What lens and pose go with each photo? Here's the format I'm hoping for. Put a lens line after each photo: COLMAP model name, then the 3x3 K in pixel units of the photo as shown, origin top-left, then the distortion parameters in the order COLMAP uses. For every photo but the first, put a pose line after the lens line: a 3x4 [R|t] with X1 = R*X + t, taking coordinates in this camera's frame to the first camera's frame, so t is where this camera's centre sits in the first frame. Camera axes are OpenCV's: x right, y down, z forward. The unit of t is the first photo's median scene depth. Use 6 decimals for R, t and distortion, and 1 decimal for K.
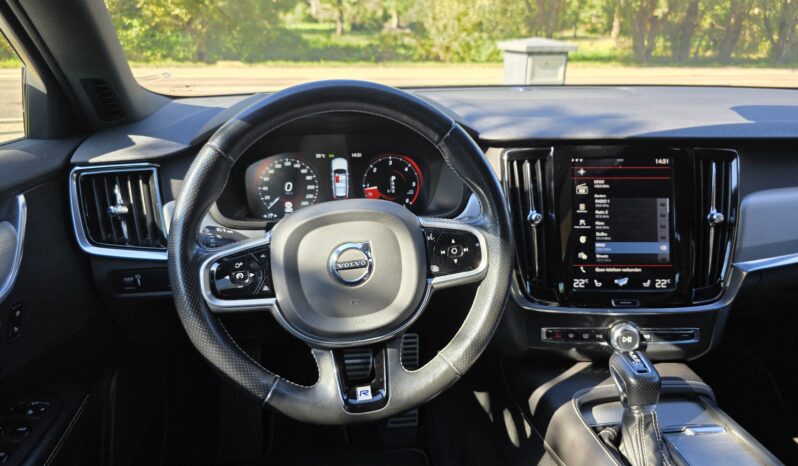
lens RADIAL K [[537.1, 0, 397.1], [0, 537.1, 233.7], [0, 0, 1]] dist [0.062686, -0.059212]
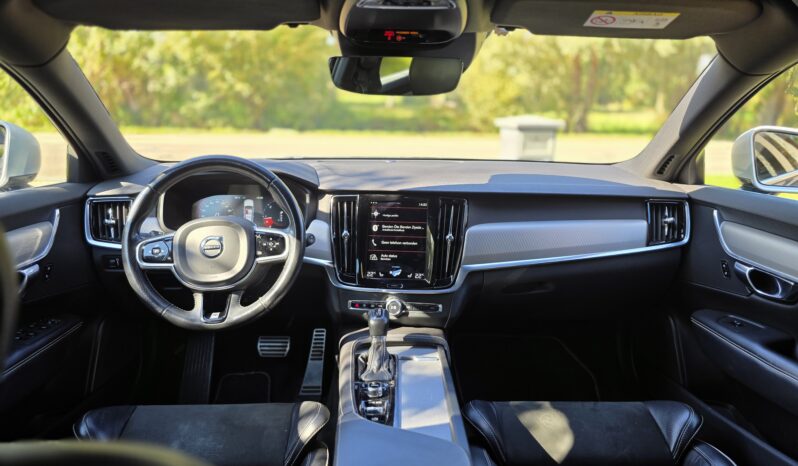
lens RADIAL K [[537.1, 0, 397.1], [0, 537.1, 233.7], [0, 0, 1]] dist [0.062686, -0.059212]
pose [[0.995230, 0.029427, -0.093009, 0.622381], [-0.040199, 0.992417, -0.116158, 0.170920], [0.088886, 0.119343, 0.988866, -0.720077]]
